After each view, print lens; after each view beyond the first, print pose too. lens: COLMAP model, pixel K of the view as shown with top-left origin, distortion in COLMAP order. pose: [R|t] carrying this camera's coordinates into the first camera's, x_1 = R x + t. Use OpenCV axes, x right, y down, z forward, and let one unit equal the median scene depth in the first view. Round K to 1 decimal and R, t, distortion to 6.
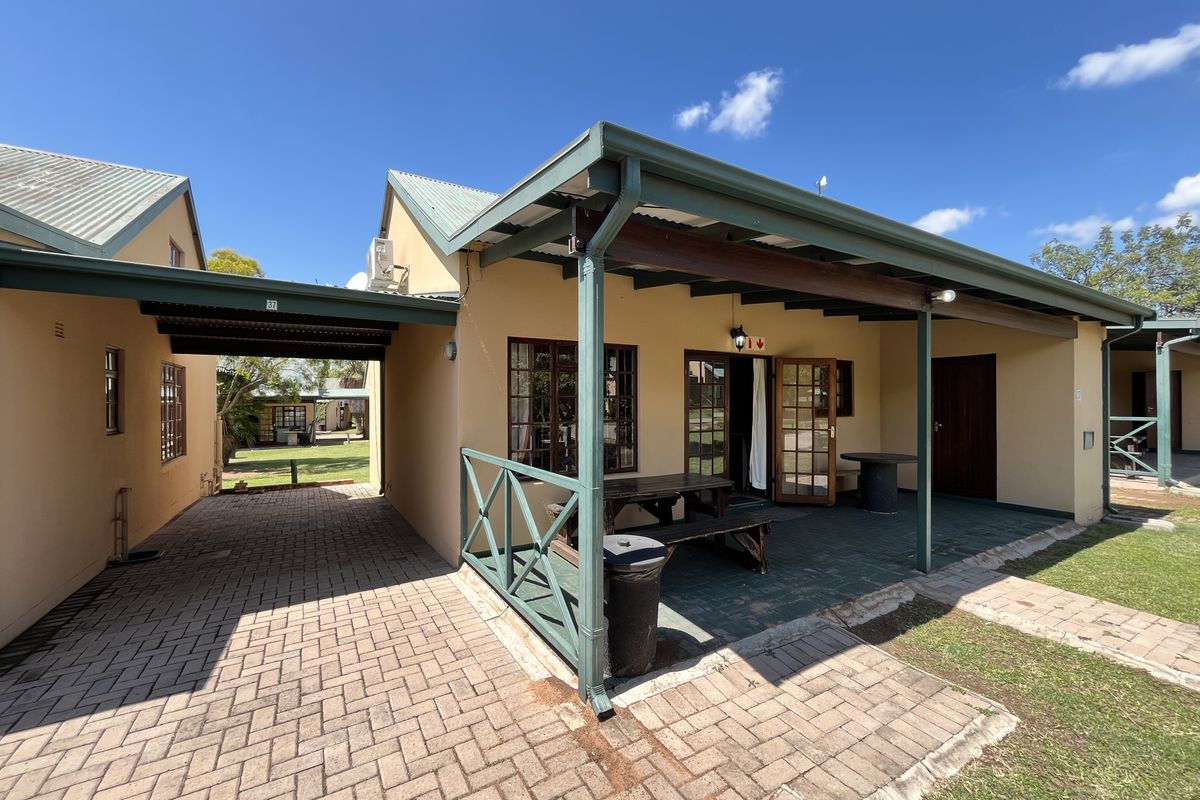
lens RADIAL K [[487.8, 0, 600.0], [0, 487.8, 400.0], [0, 0, 1]] dist [0.000931, -0.000038]
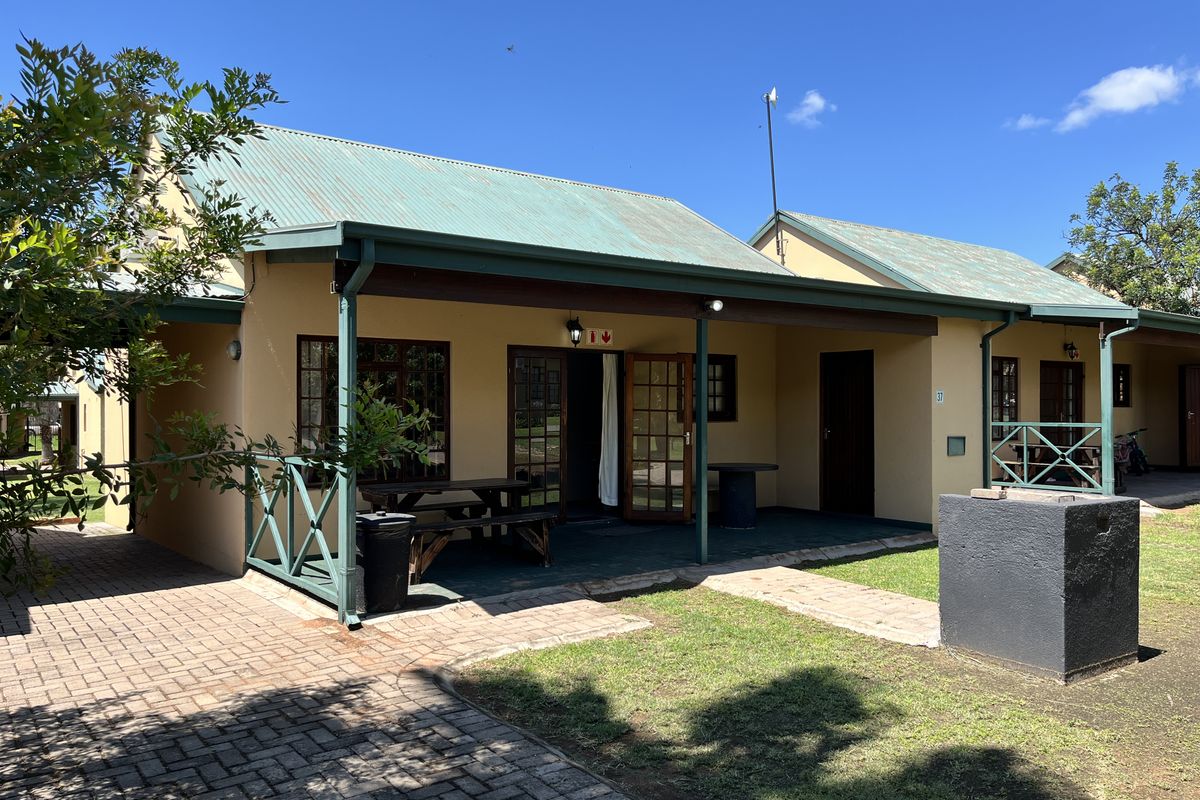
lens RADIAL K [[875.4, 0, 600.0], [0, 875.4, 400.0], [0, 0, 1]] dist [0.042040, -0.003095]
pose [[0.994203, 0.001032, 0.107518, 0.162406], [-0.000744, 0.999996, -0.002719, 0.001009], [-0.107520, 0.002623, 0.994199, -0.587031]]
